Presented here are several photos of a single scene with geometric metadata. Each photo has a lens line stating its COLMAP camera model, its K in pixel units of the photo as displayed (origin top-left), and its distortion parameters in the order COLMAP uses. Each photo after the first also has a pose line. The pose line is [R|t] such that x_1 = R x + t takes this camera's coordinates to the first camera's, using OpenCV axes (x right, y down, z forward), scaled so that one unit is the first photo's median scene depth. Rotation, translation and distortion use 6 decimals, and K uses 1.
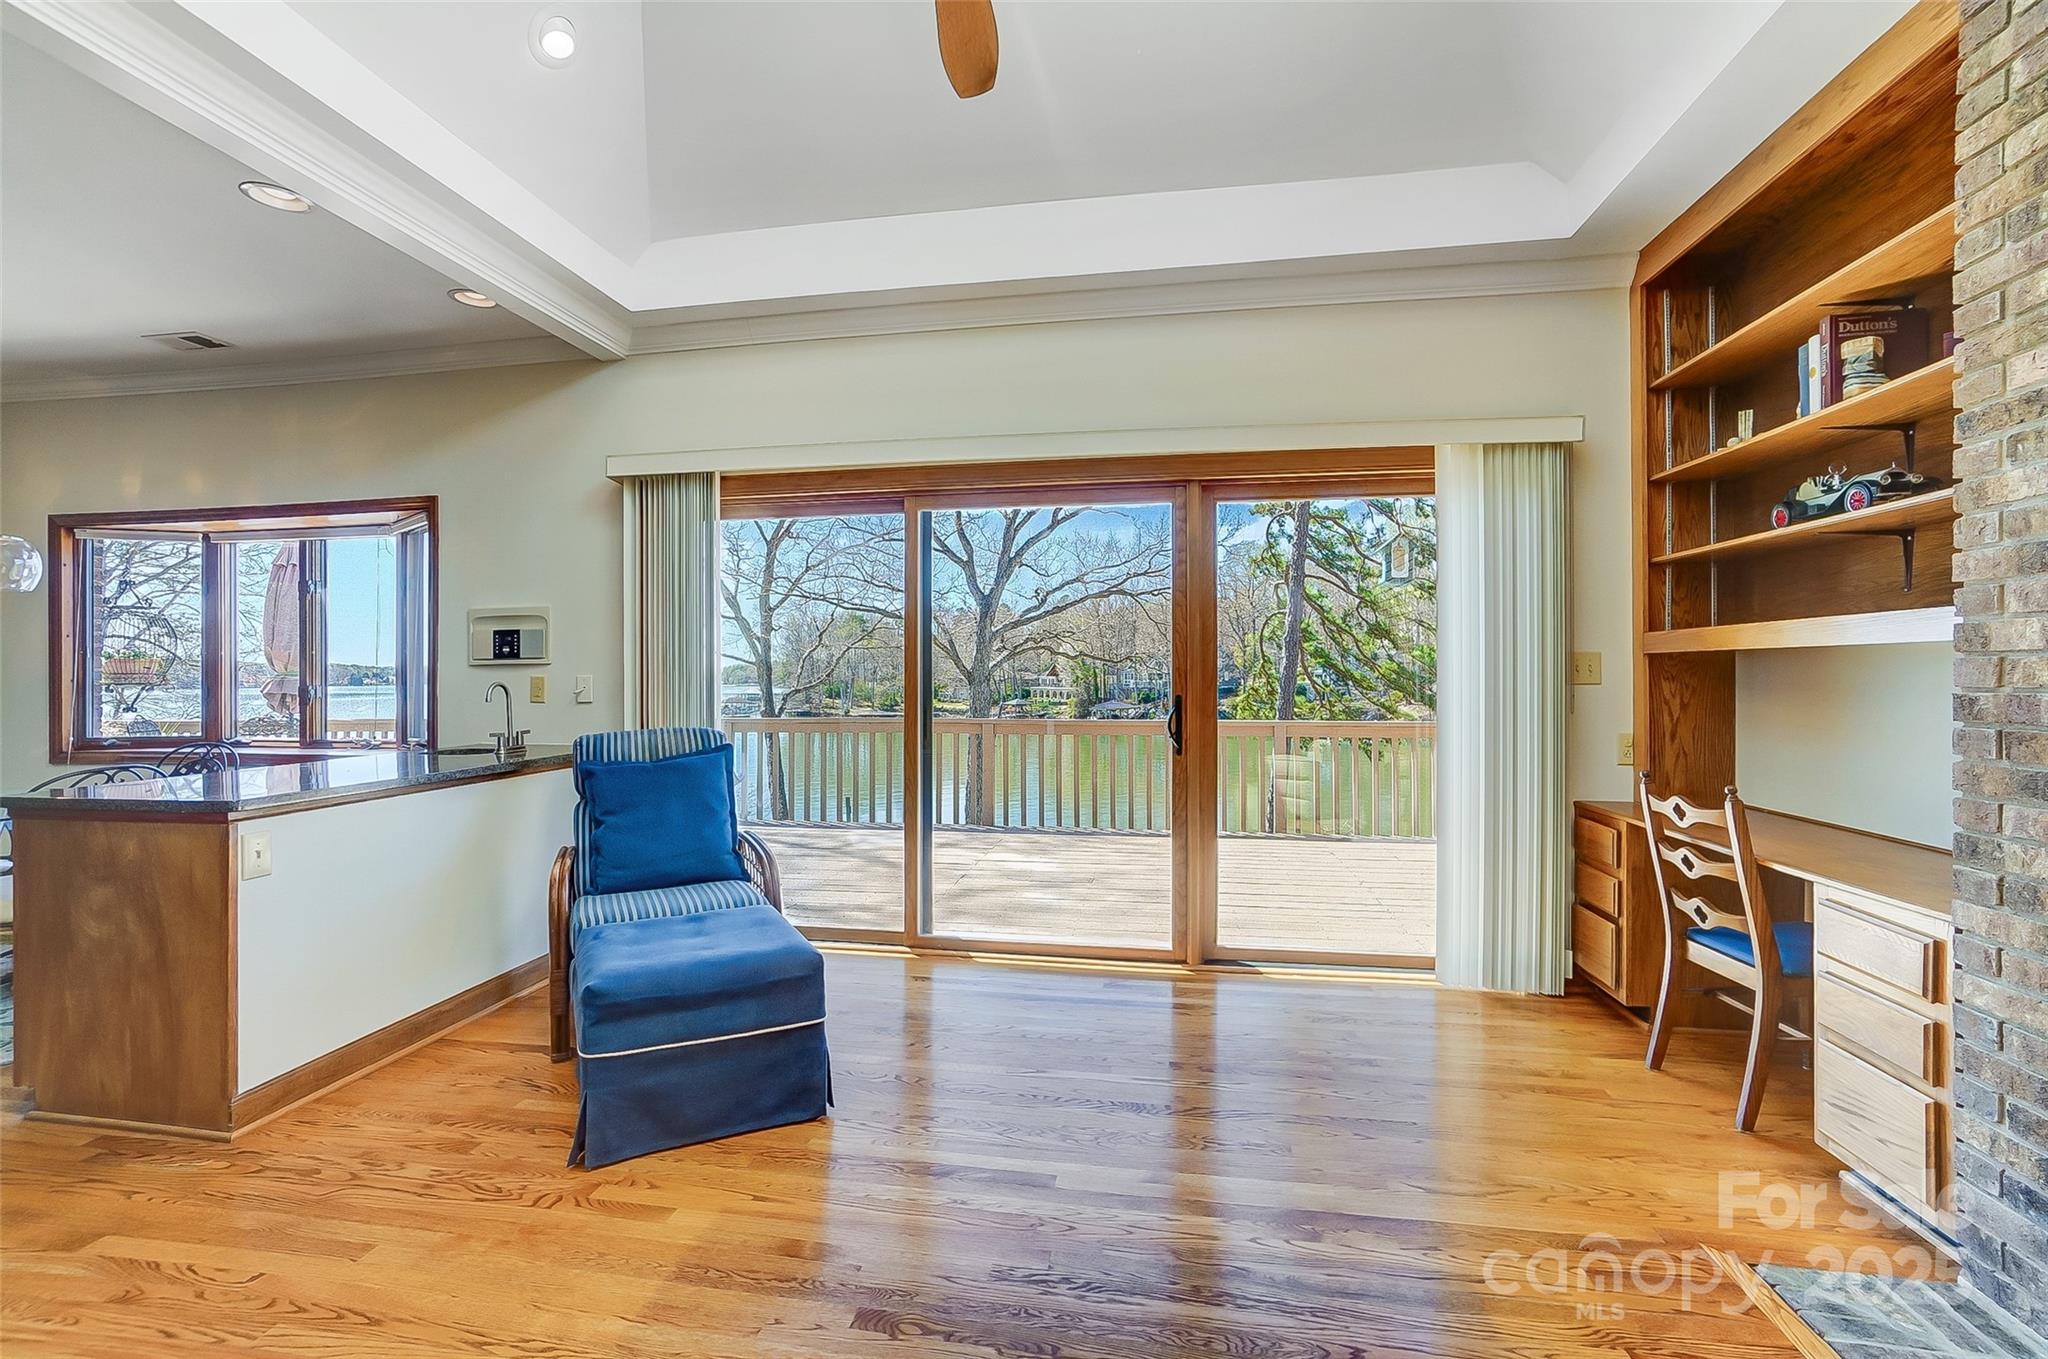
lens RADIAL K [[901.8, 0, 1012.0], [0, 901.8, 678.0], [0, 0, 1]] dist [-0.031336, 0.000317]
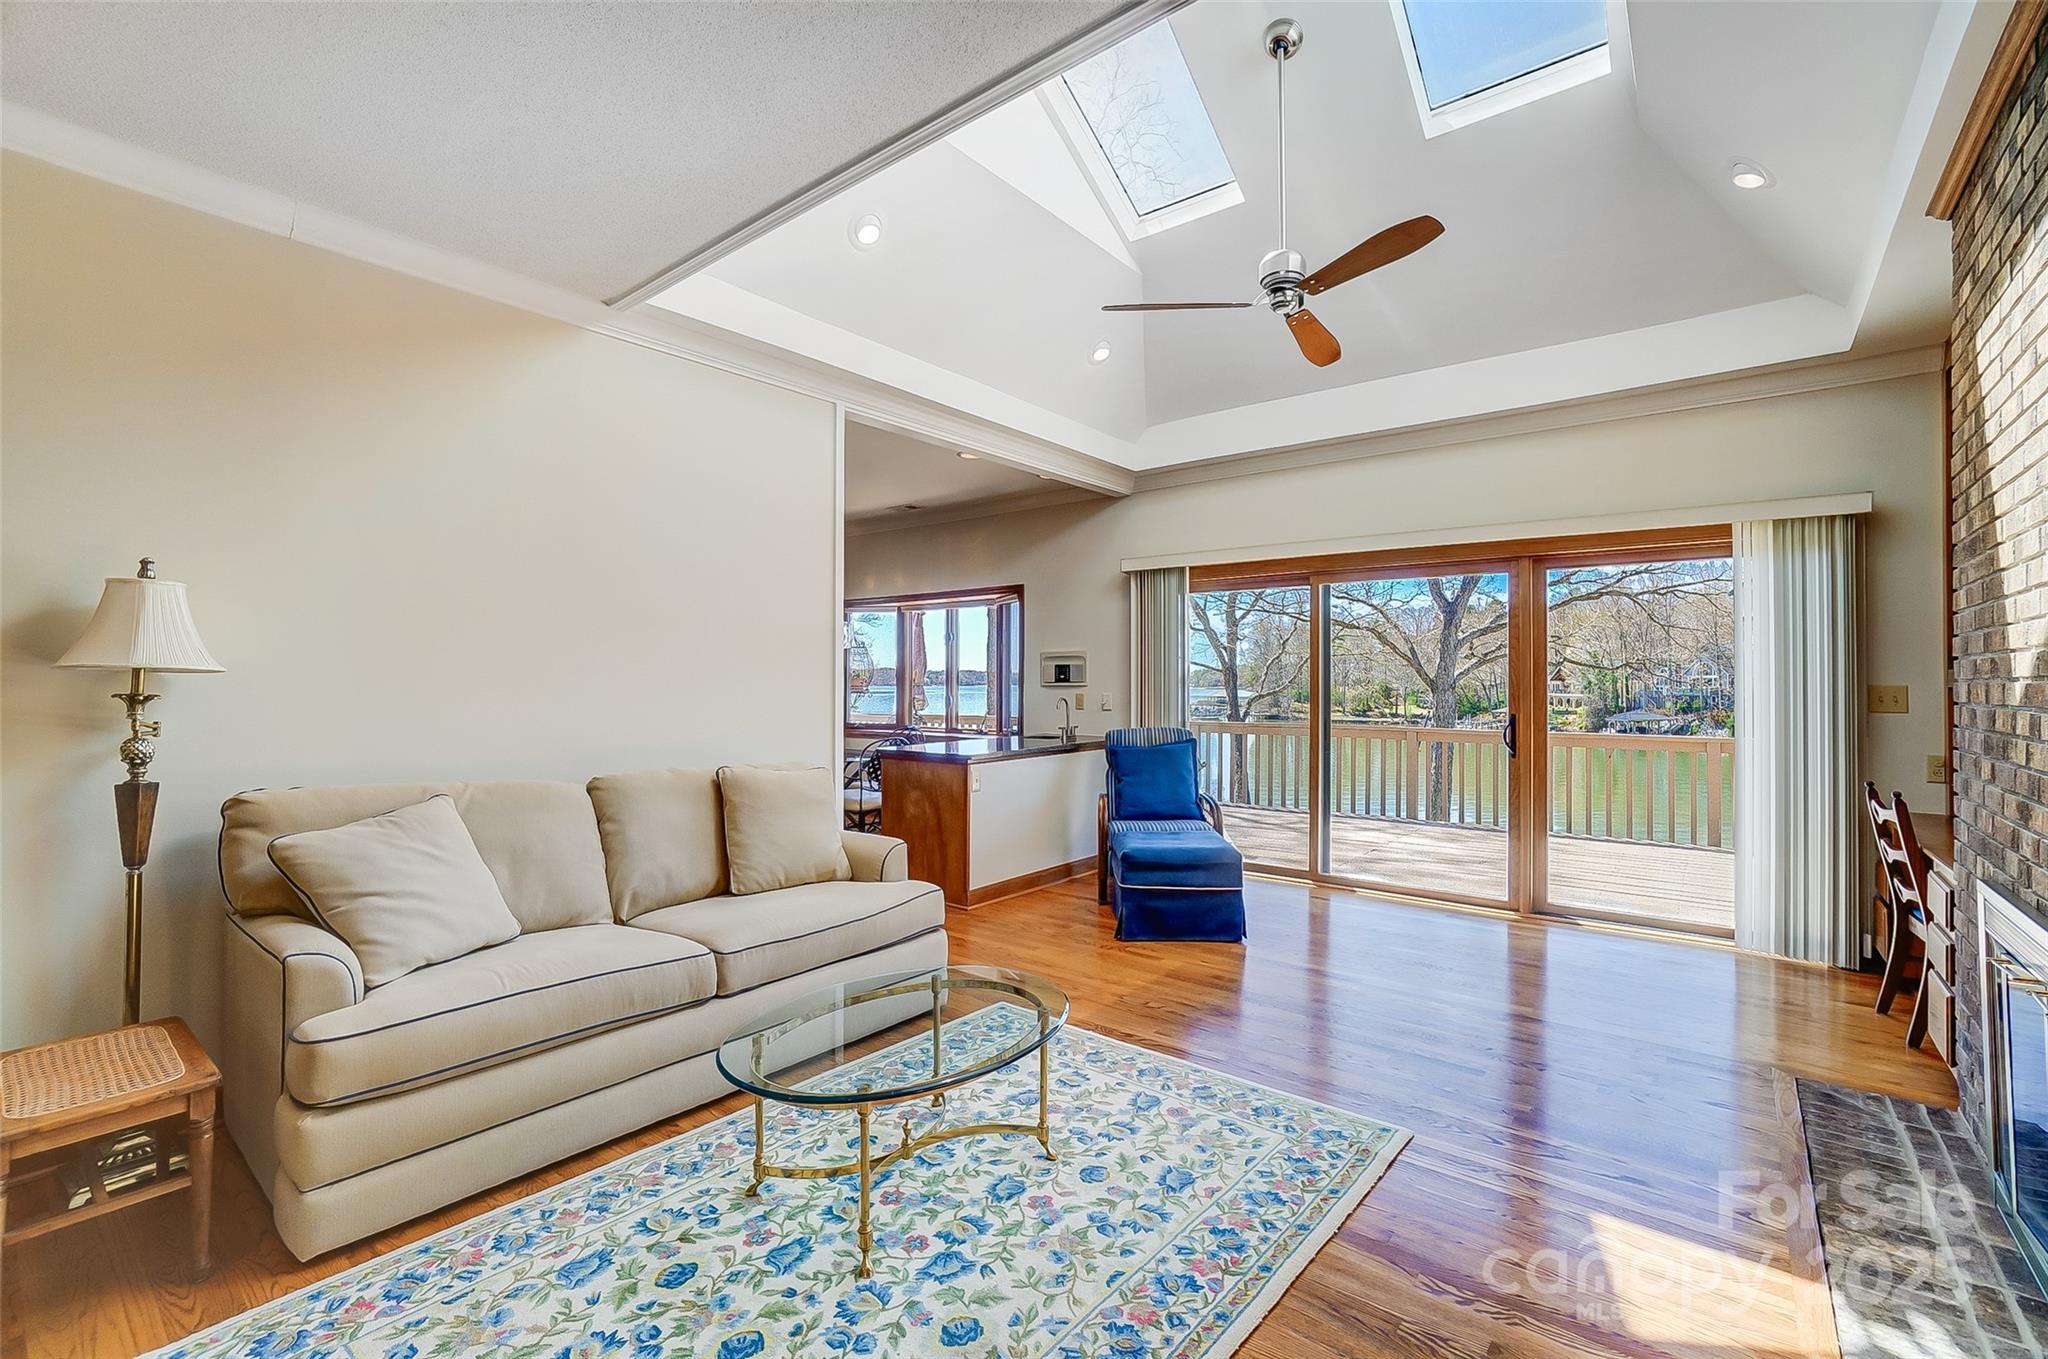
lens RADIAL K [[889.8, 0, 1014.5], [0, 889.8, 675.5], [0, 0, 1]] dist [-0.036660, 0.016046]
pose [[0.872873, 0.001361, -0.487946, 0.175490], [-0.004626, 0.999974, -0.005487, -0.027968], [0.487926, 0.007047, 0.872857, -0.531001]]
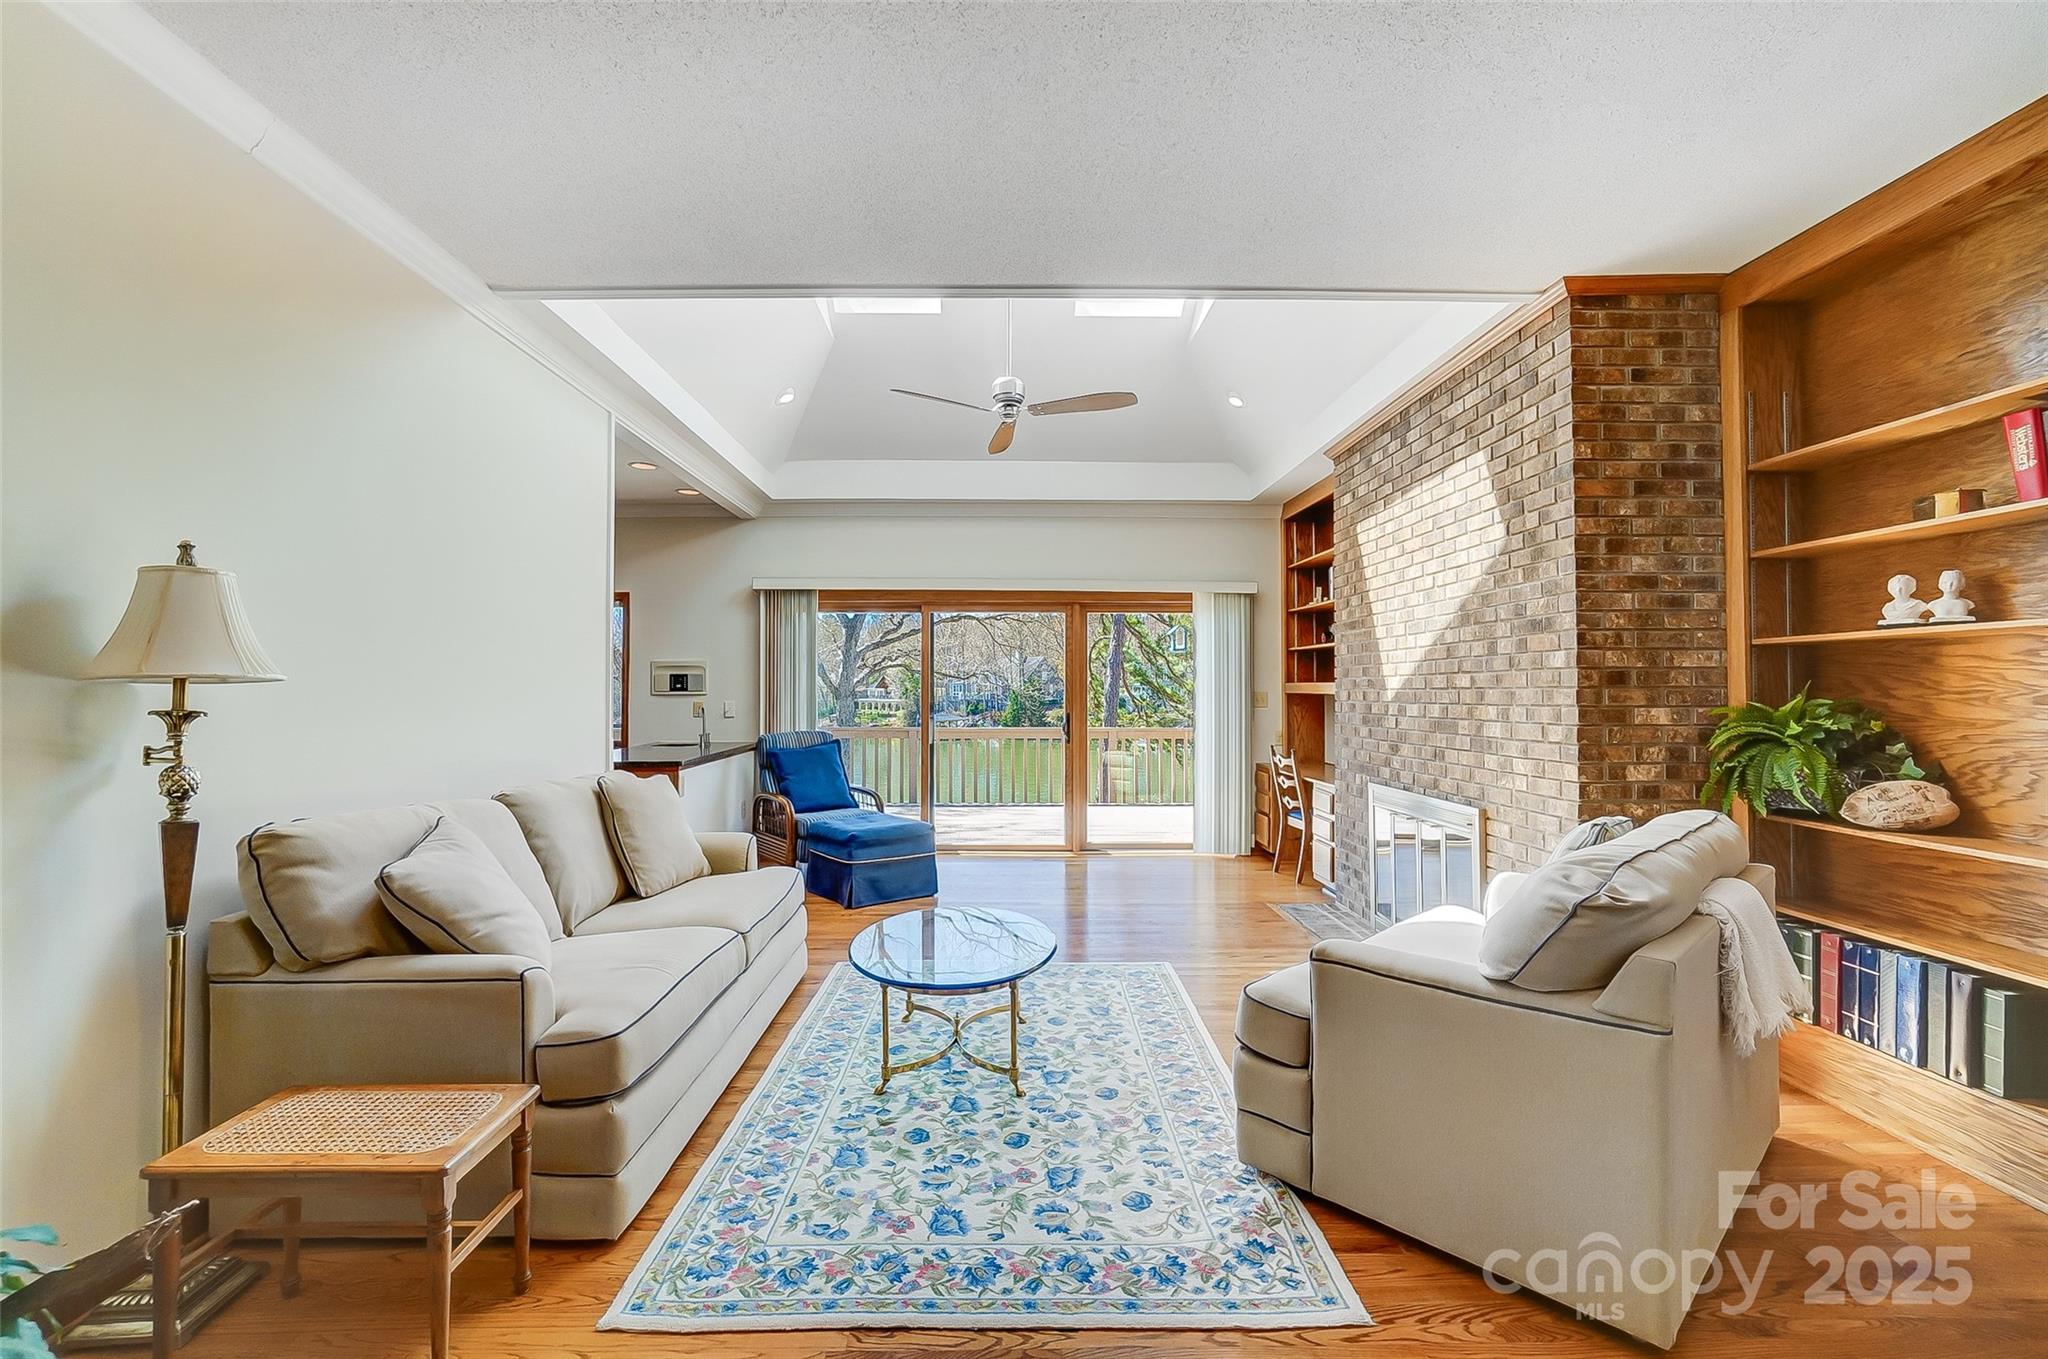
lens RADIAL K [[901.8, 0, 1012.0], [0, 901.8, 678.0], [0, 0, 1]] dist [-0.031336, 0.000317]
pose [[0.981816, 0.005754, 0.189750, -0.301231], [-0.003254, 0.999904, -0.013483, -0.028713], [-0.189809, 0.012620, 0.981740, -0.879250]]
